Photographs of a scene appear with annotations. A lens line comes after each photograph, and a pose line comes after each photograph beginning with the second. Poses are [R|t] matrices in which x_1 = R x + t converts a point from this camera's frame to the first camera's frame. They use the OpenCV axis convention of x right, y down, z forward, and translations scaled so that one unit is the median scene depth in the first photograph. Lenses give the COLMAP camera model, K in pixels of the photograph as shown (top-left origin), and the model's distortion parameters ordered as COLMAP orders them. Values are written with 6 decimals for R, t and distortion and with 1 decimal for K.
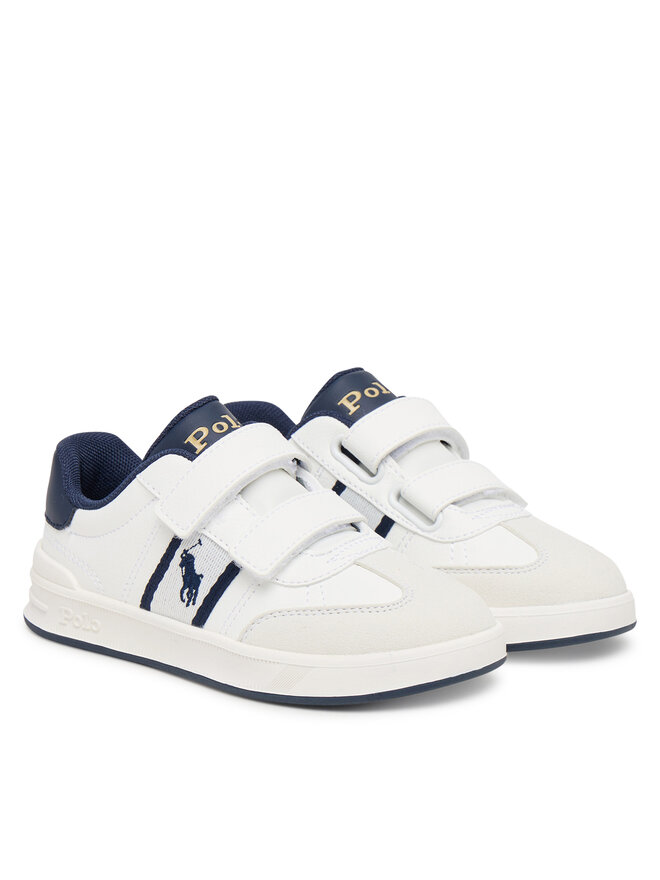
lens RADIAL K [[2588.0, 0, 329.7], [0, 2588.0, 440.1], [0, 0, 1]] dist [0.069756, 0.000000]
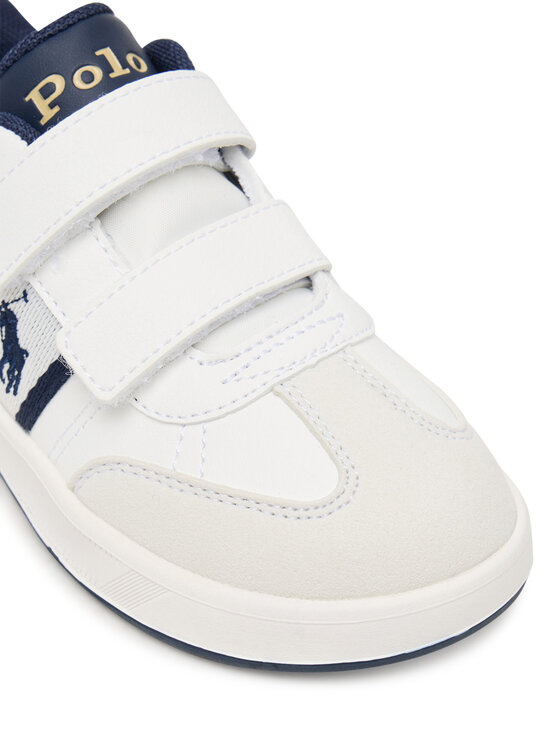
lens RADIAL K [[1705.5, 0, 280.5], [0, 1705.5, 372.3], [0, 0, 1]] dist [0.031370, 0.000000]
pose [[0.976941, 0.135110, -0.165321, 0.070042], [-0.053251, 0.904027, 0.424145, -0.109000], [0.206761, -0.405561, 0.890376, 0.668138]]
